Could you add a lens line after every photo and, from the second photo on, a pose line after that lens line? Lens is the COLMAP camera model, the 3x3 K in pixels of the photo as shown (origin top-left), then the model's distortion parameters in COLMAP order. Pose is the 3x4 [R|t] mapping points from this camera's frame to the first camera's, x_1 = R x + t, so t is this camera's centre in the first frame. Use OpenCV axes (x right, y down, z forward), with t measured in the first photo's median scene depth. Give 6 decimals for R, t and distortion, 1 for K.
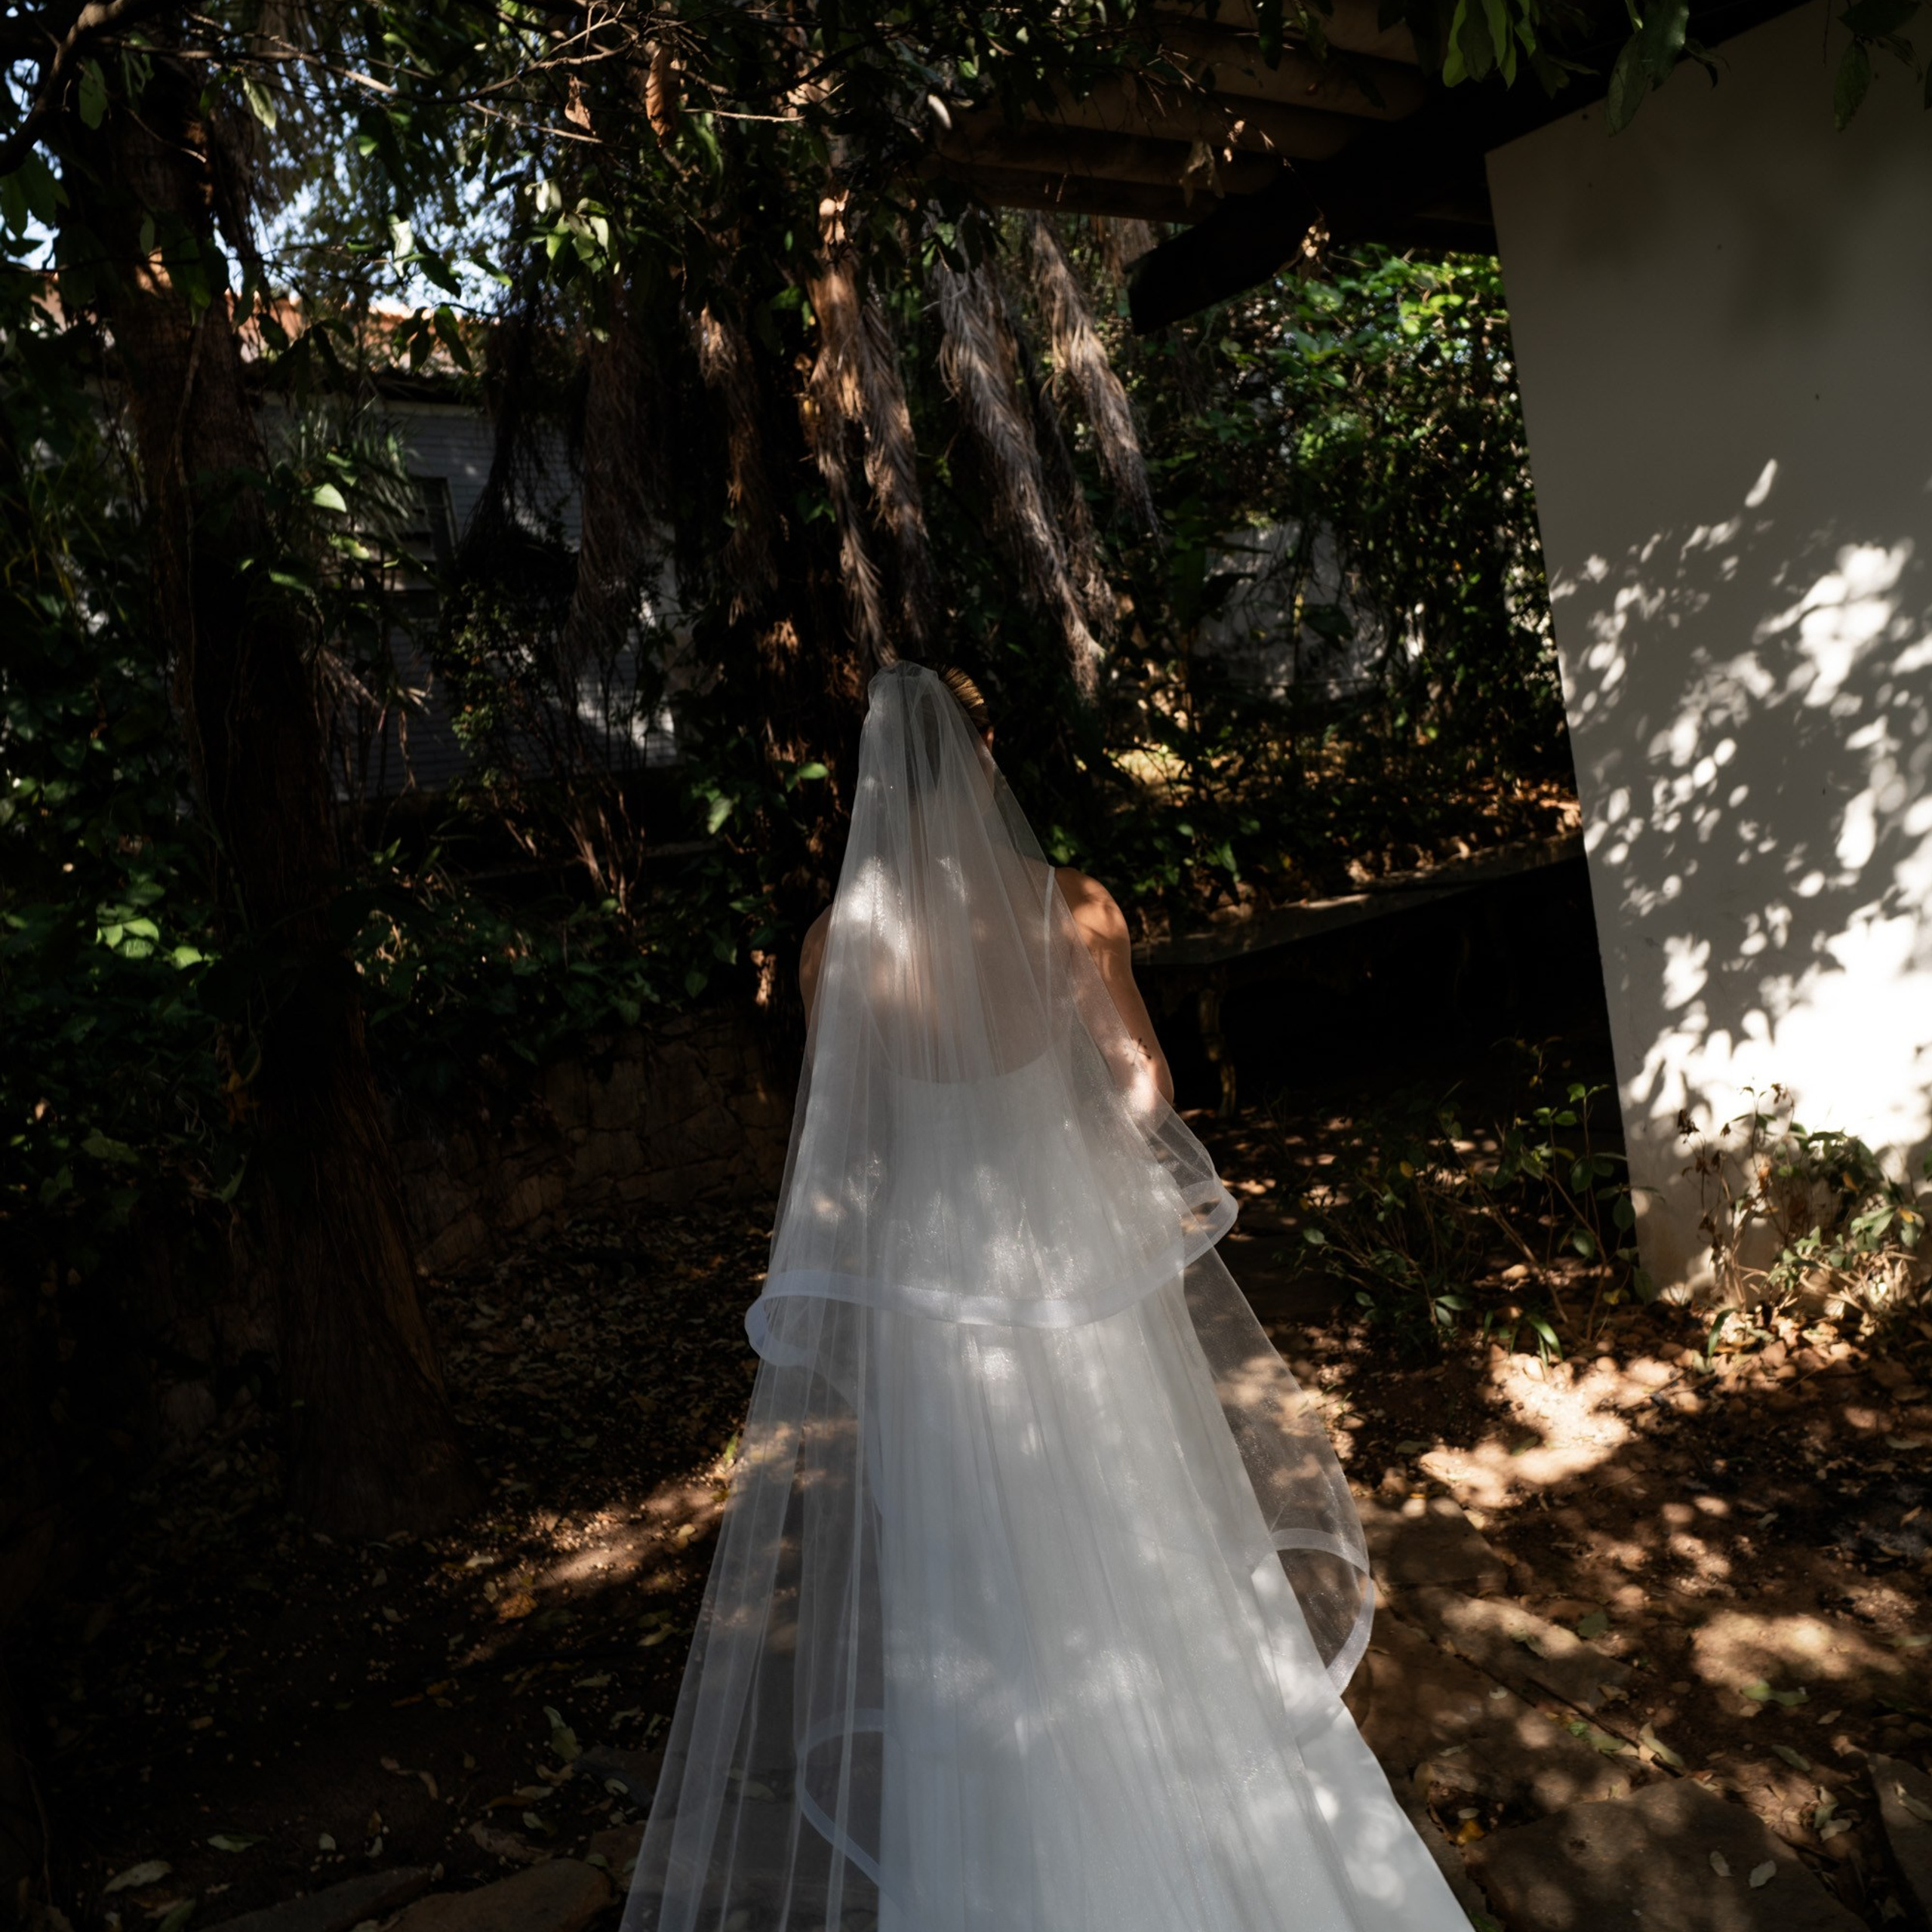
lens RADIAL K [[1592.8, 0, 966.0], [0, 1592.8, 966.0], [0, 0, 1]] dist [-0.072560, 0.046165]
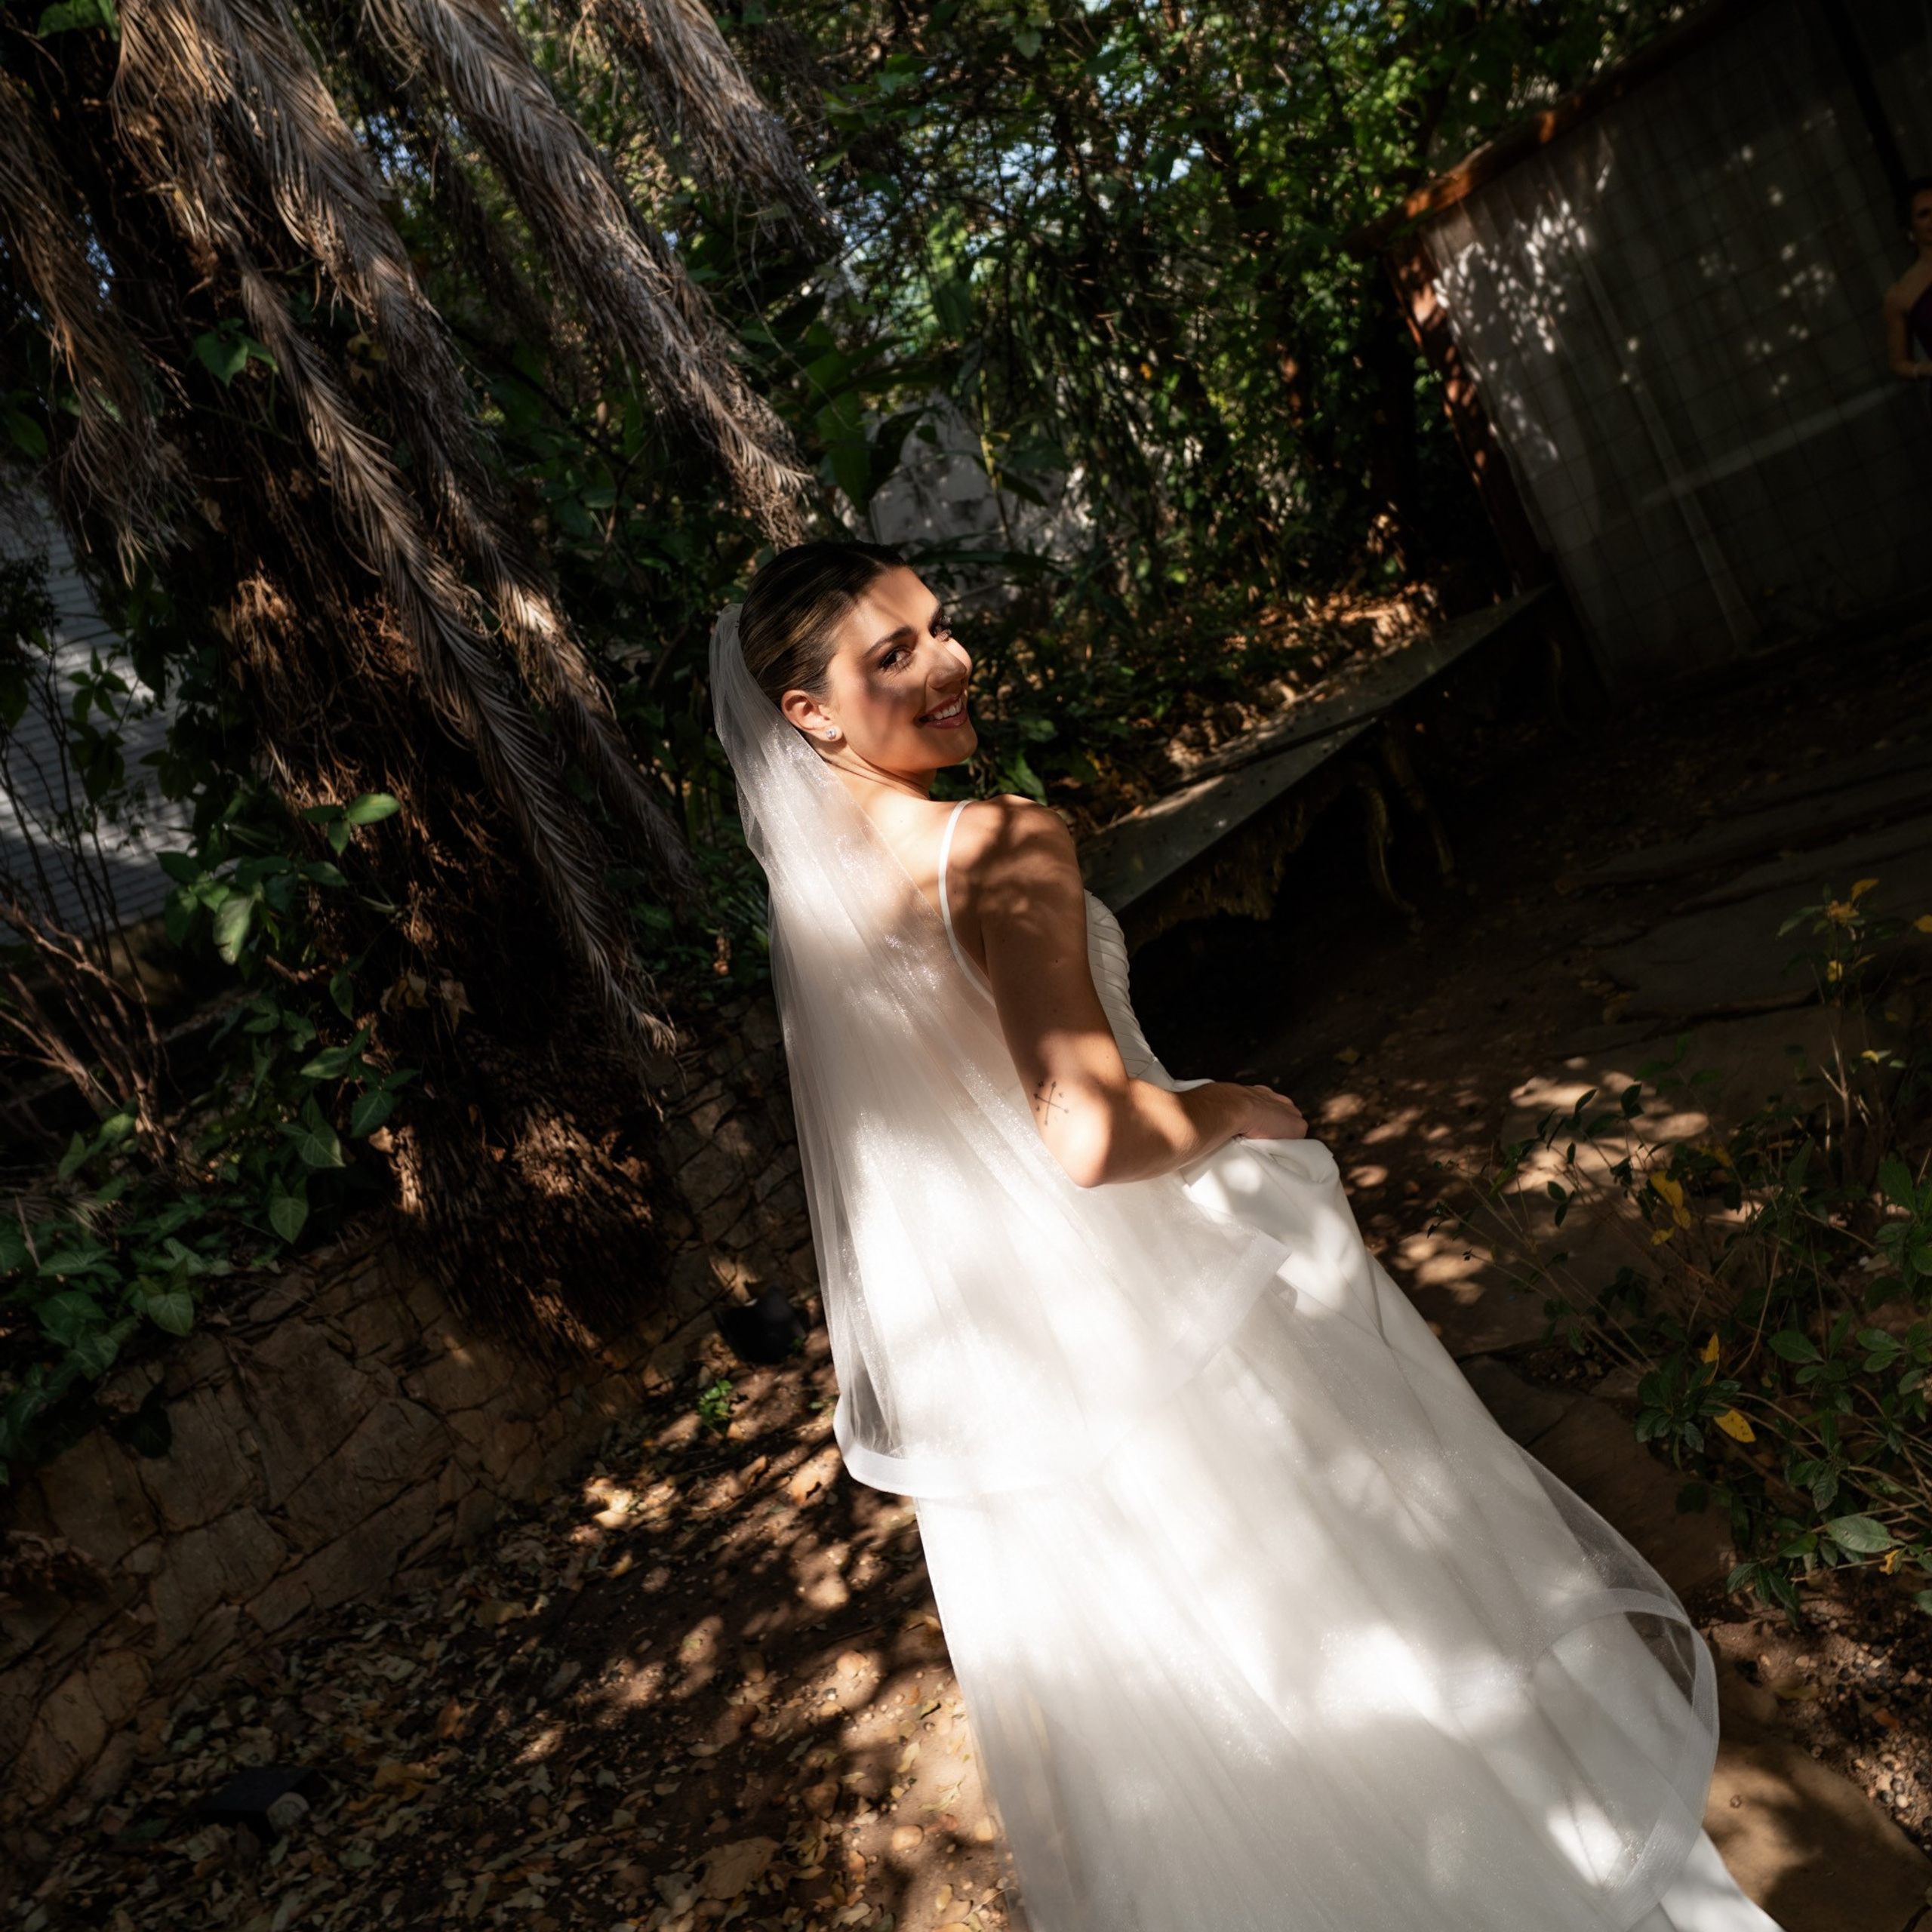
lens RADIAL K [[1592.8, 0, 966.0], [0, 1592.8, 966.0], [0, 0, 1]] dist [-0.072560, 0.046165]
pose [[0.941646, -0.290052, 0.170801, -0.007846], [0.289157, 0.956791, 0.030658, -0.022944], [-0.172313, 0.020520, 0.984828, 0.389617]]
